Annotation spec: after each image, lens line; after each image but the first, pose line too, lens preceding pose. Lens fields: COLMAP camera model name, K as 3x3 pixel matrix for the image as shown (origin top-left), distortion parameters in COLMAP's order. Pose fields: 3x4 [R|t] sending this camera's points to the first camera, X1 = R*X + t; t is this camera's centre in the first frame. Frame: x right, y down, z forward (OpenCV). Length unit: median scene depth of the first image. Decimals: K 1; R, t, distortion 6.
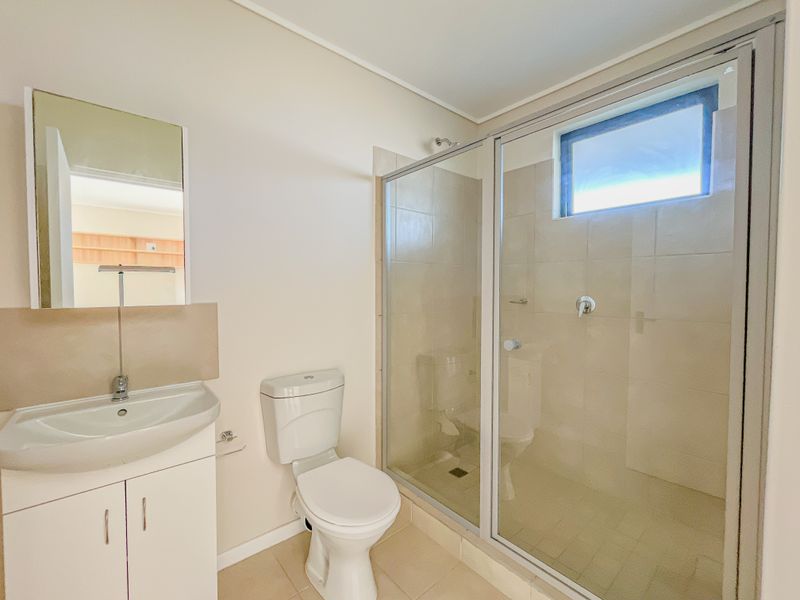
lens RADIAL K [[338.6, 0, 397.2], [0, 338.6, 298.5], [0, 0, 1]] dist [-0.000124, -0.000035]
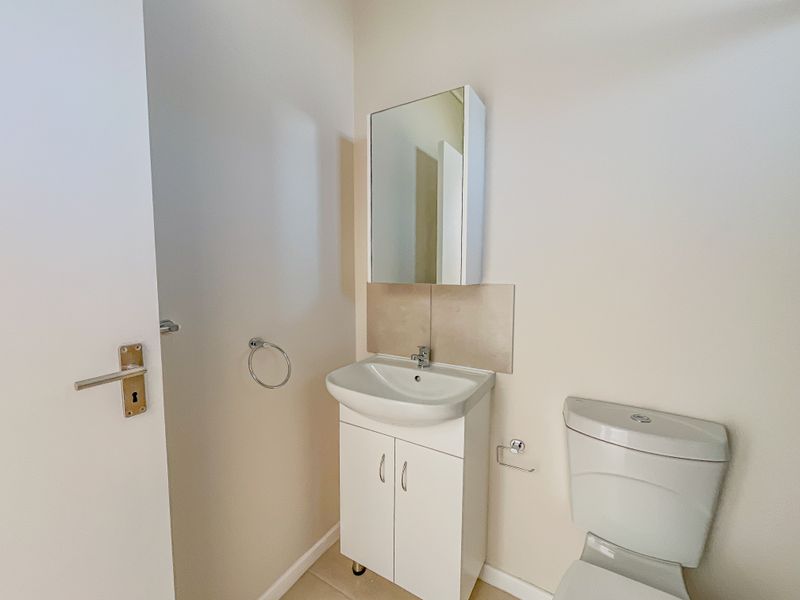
lens RADIAL K [[338.6, 0, 397.2], [0, 338.6, 298.5], [0, 0, 1]] dist [-0.000124, -0.000035]
pose [[0.316608, 0.074704, -0.945610, 0.189272], [-0.029876, 0.997185, 0.068775, -0.003605], [0.948086, 0.006477, 0.317948, 0.547442]]
